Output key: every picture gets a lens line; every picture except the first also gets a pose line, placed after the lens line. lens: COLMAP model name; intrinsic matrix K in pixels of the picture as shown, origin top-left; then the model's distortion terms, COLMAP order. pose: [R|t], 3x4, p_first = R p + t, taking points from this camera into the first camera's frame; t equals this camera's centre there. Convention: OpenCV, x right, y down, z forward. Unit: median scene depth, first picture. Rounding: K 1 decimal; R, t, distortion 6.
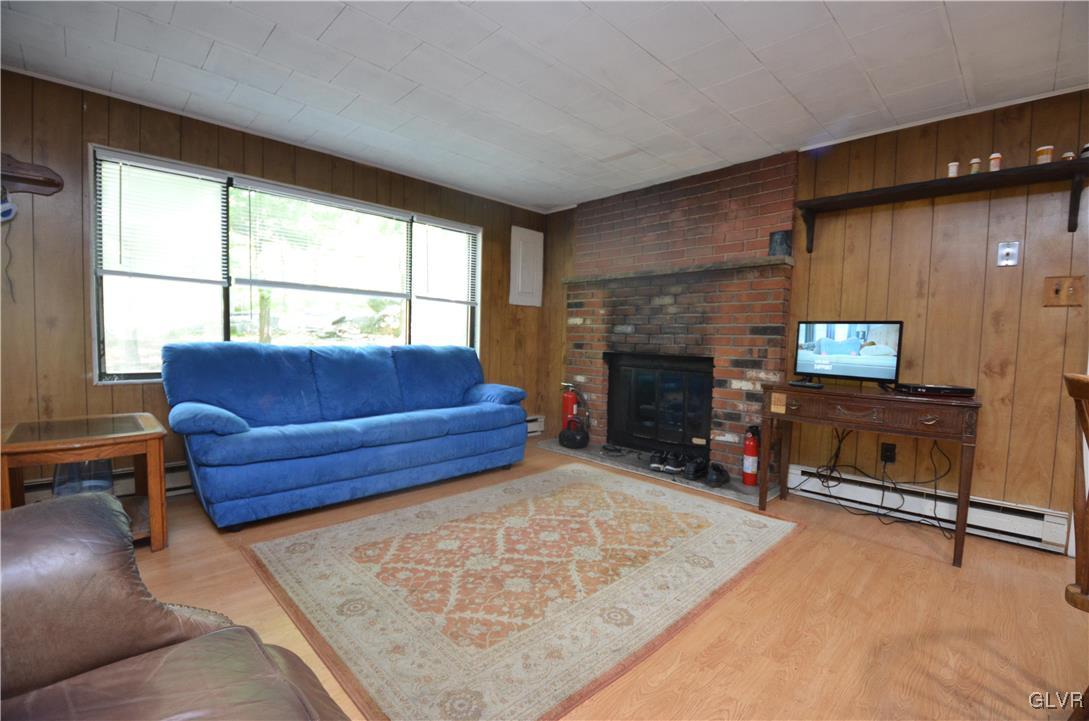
lens RADIAL K [[472.2, 0, 550.9], [0, 472.2, 369.0], [0, 0, 1]] dist [-0.010036, -0.007034]
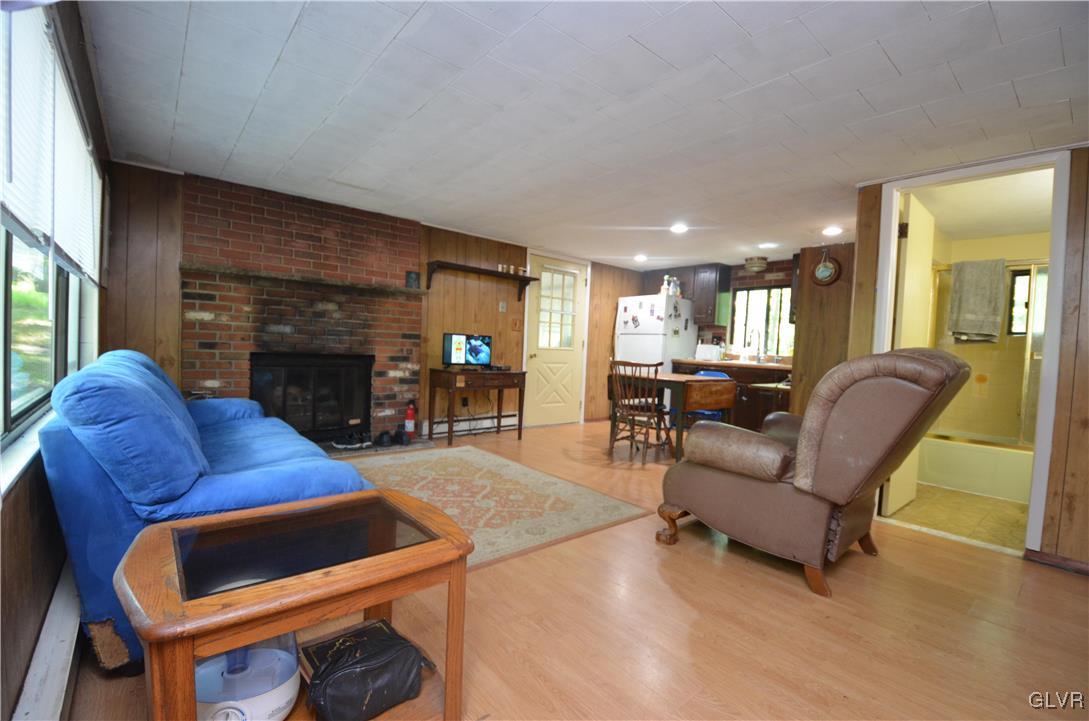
lens RADIAL K [[472.2, 0, 550.9], [0, 472.2, 369.0], [0, 0, 1]] dist [-0.010036, -0.007034]
pose [[0.076326, -0.068114, 0.994754, -1.012903], [0.020950, 0.997553, 0.066698, -0.067937], [-0.996863, 0.015749, 0.077567, 0.431861]]
